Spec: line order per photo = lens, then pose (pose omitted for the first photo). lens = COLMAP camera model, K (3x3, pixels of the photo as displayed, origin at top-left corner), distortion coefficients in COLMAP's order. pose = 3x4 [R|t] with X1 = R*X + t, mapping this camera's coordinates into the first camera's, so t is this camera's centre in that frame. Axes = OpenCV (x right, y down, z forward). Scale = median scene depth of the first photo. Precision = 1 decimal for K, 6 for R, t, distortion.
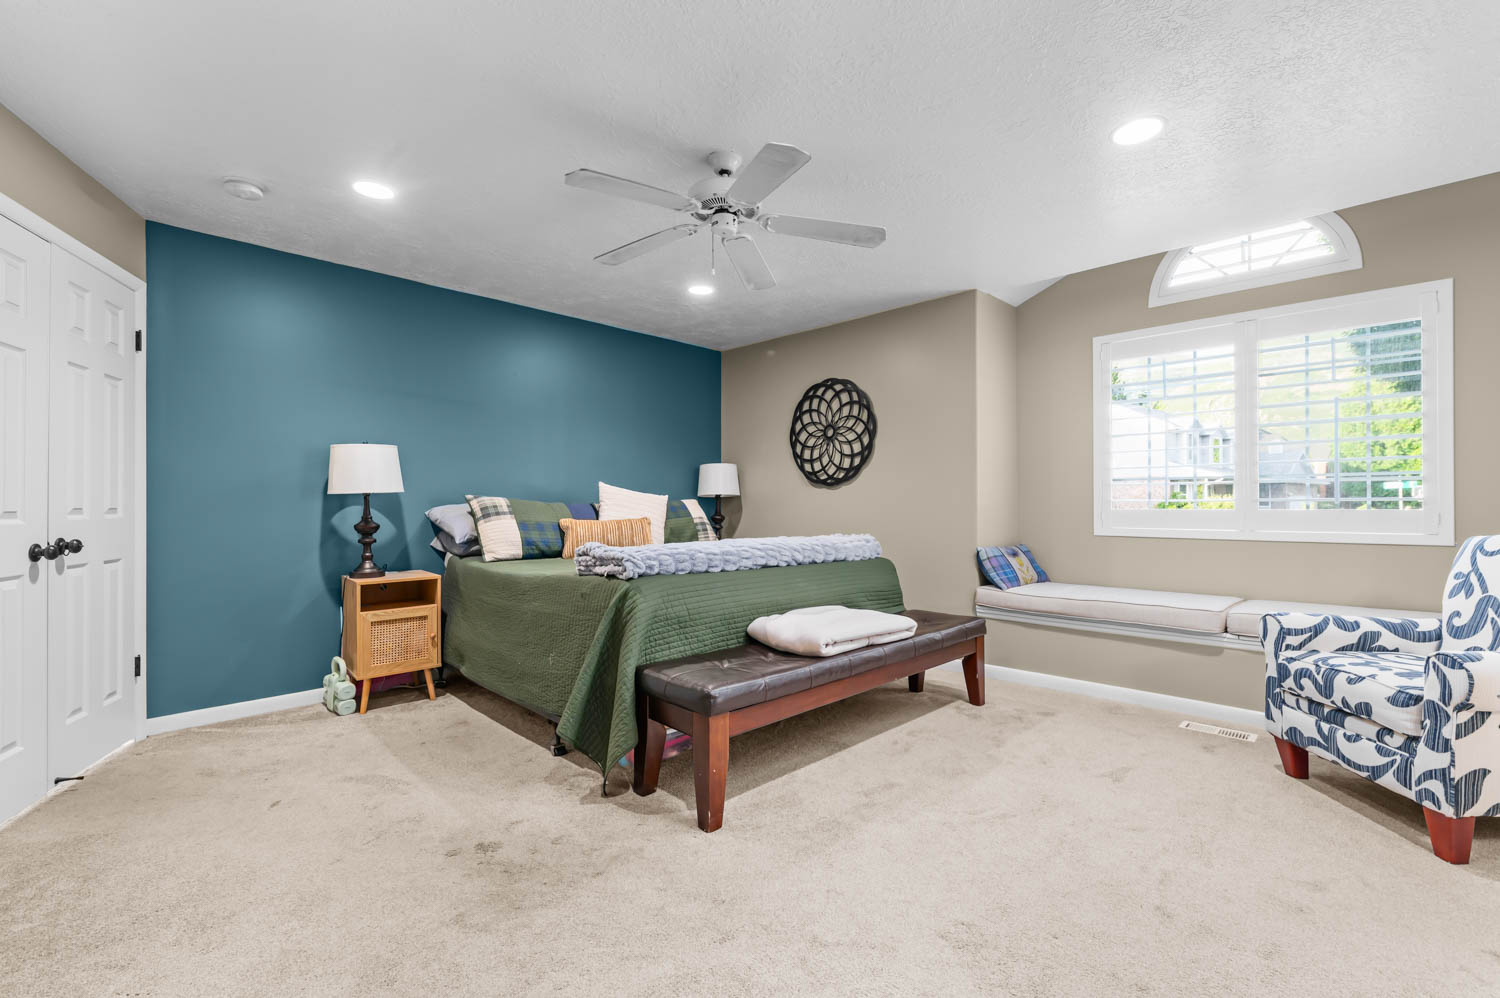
lens RADIAL K [[655.1, 0, 759.6], [0, 655.1, 499.9], [0, 0, 1]] dist [0.007055, -0.002159]
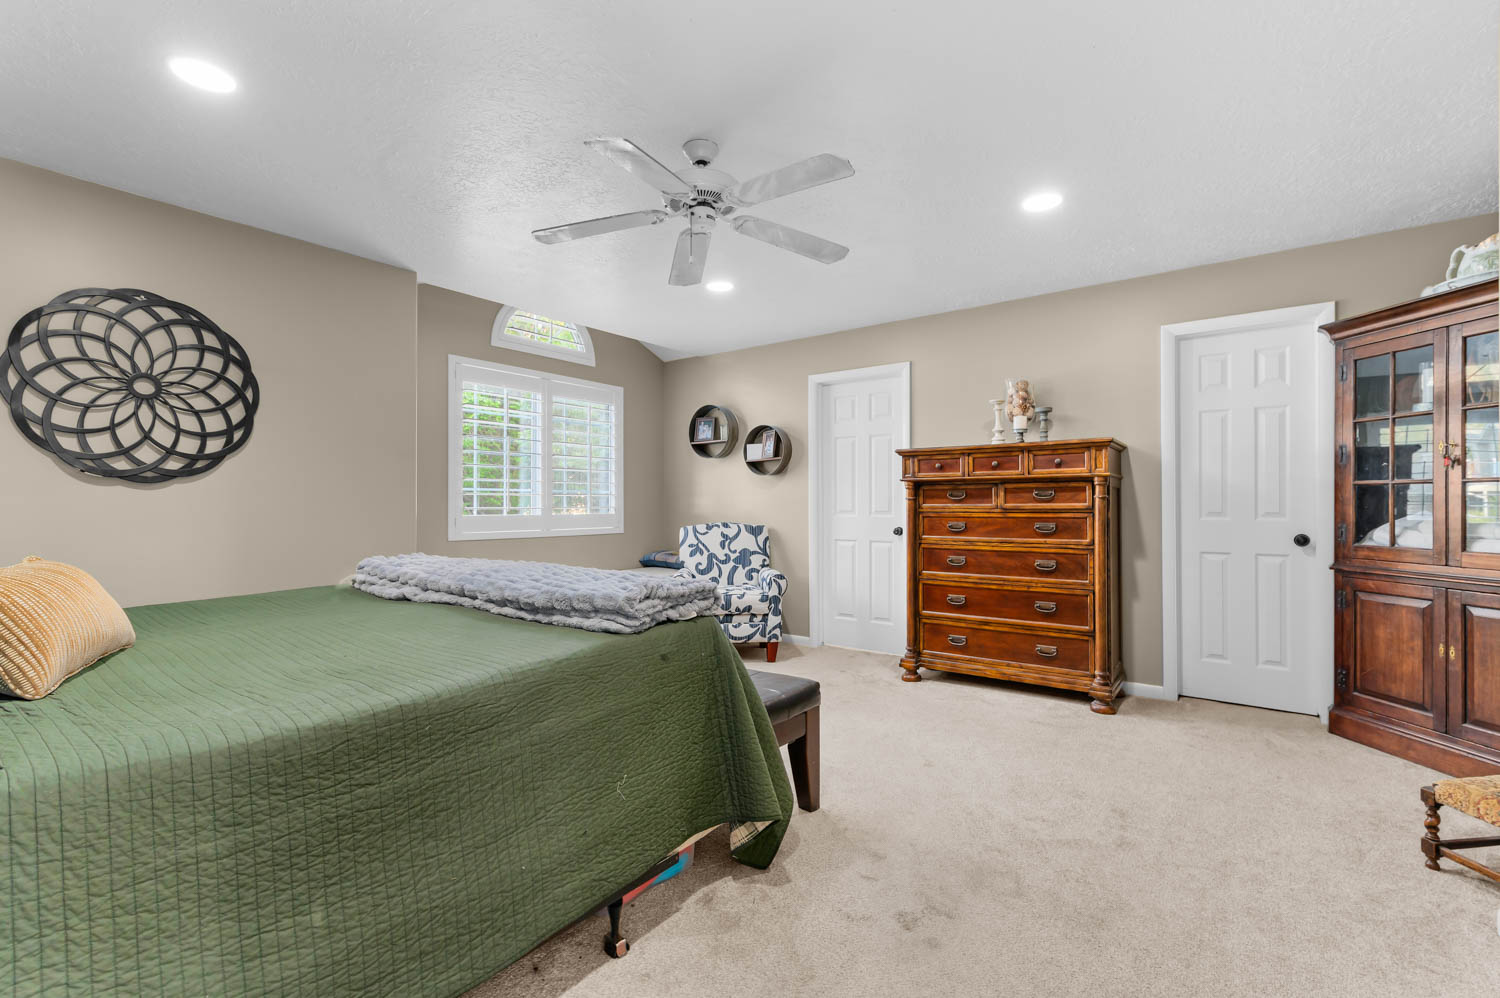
lens RADIAL K [[655.1, 0, 760.1], [0, 655.1, 504.7], [0, 0, 1]] dist [0.007055, -0.002159]
pose [[-0.131255, 0.002318, 0.991346, -0.532604], [-0.006423, 0.999974, -0.003189, -0.004251], [-0.991328, -0.006786, -0.131237, 0.564339]]
